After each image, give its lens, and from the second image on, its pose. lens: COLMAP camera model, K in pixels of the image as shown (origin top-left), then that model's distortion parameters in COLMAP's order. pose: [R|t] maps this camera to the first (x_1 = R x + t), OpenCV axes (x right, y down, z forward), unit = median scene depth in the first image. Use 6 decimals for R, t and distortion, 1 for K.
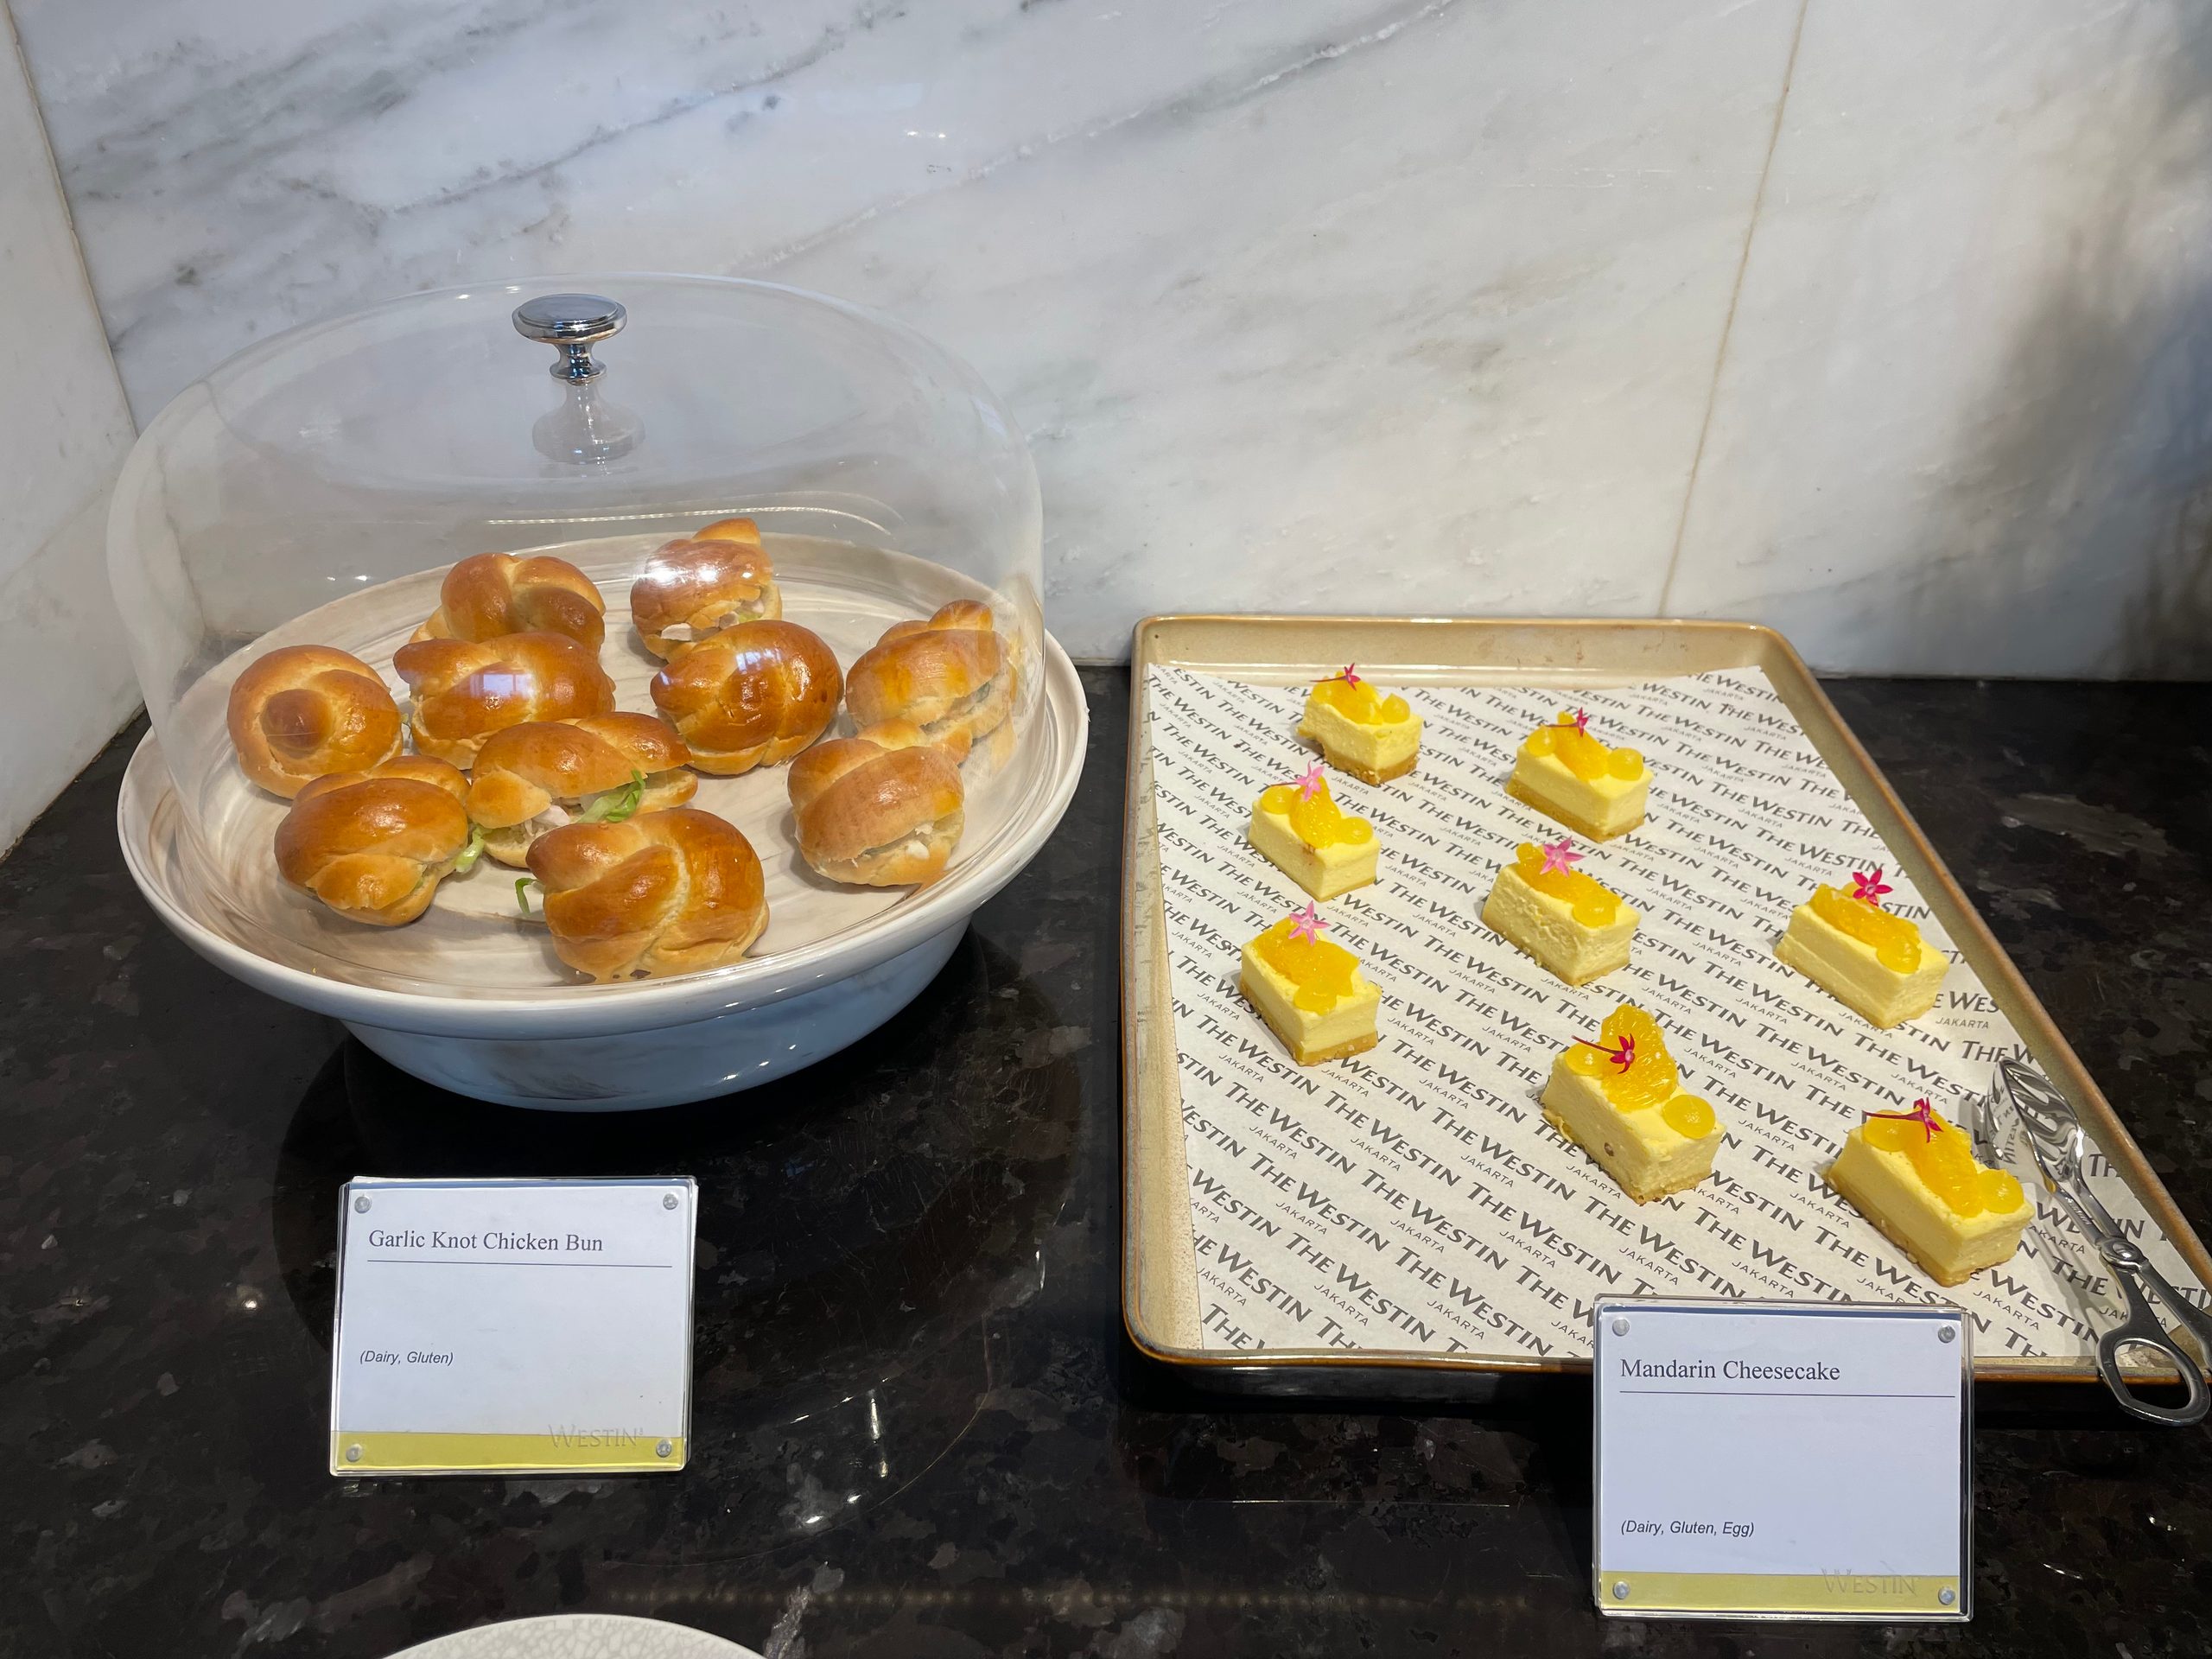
lens RADIAL K [[1666.2, 0, 1120.3], [0, 1666.2, 841.3], [0, 0, 1]] dist [0.058553, -0.070151]
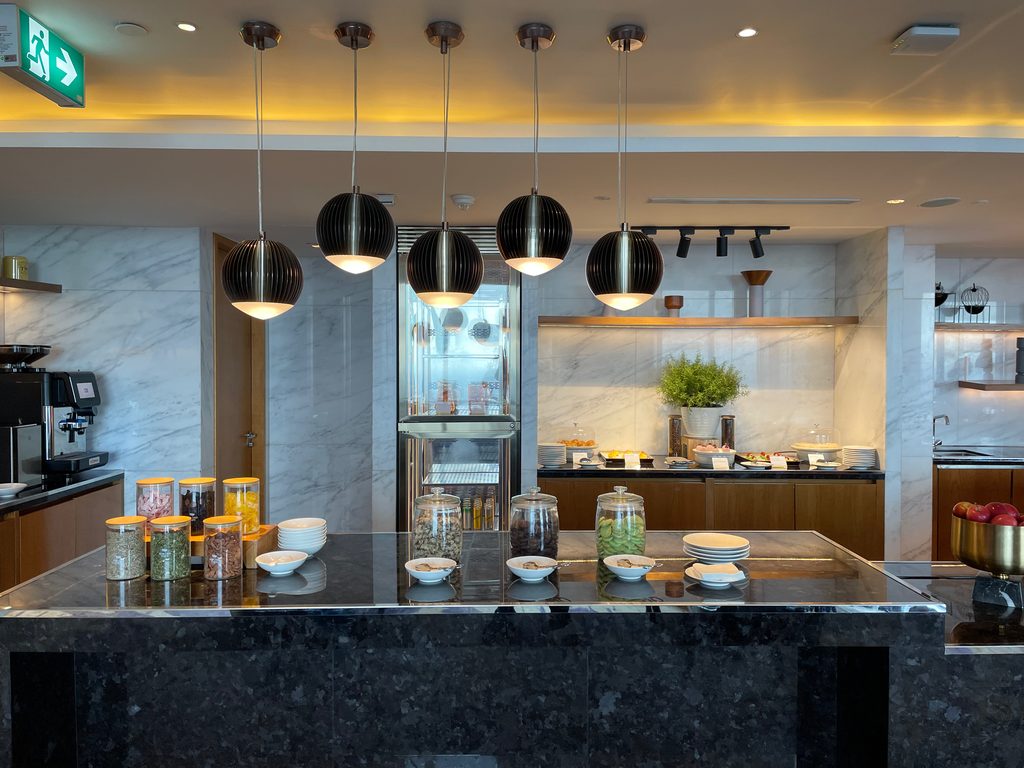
lens RADIAL K [[771.3, 0, 508.1], [0, 771.3, 372.8], [0, 0, 1]] dist [0.058553, -0.070151]
pose [[0.999834, -0.017806, 0.003967, -0.871778], [0.017062, 0.835797, -0.548773, 3.283764], [0.006456, 0.548750, 0.835962, -5.514532]]
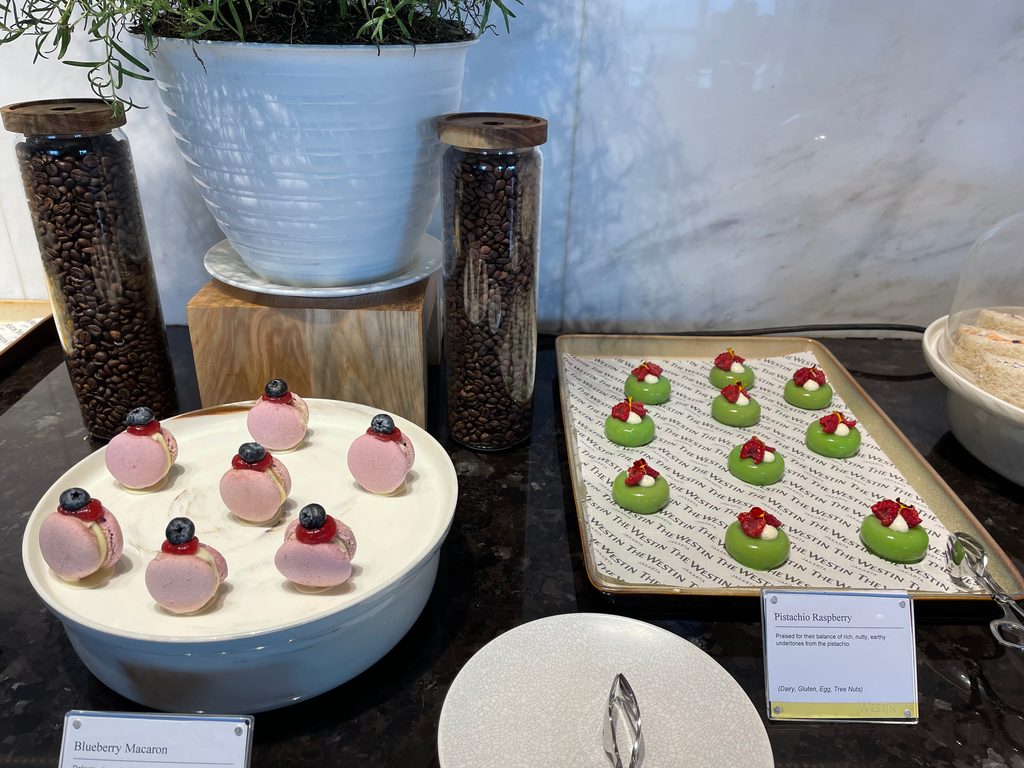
lens RADIAL K [[771.3, 0, 502.2], [0, 771.3, 392.1], [0, 0, 1]] dist [0.058553, -0.070151]
pose [[0.999961, -0.002292, 0.008494, 1.158568], [0.003220, 0.993829, -0.110877, 0.165560], [-0.008187, 0.110900, 0.993798, -0.217327]]
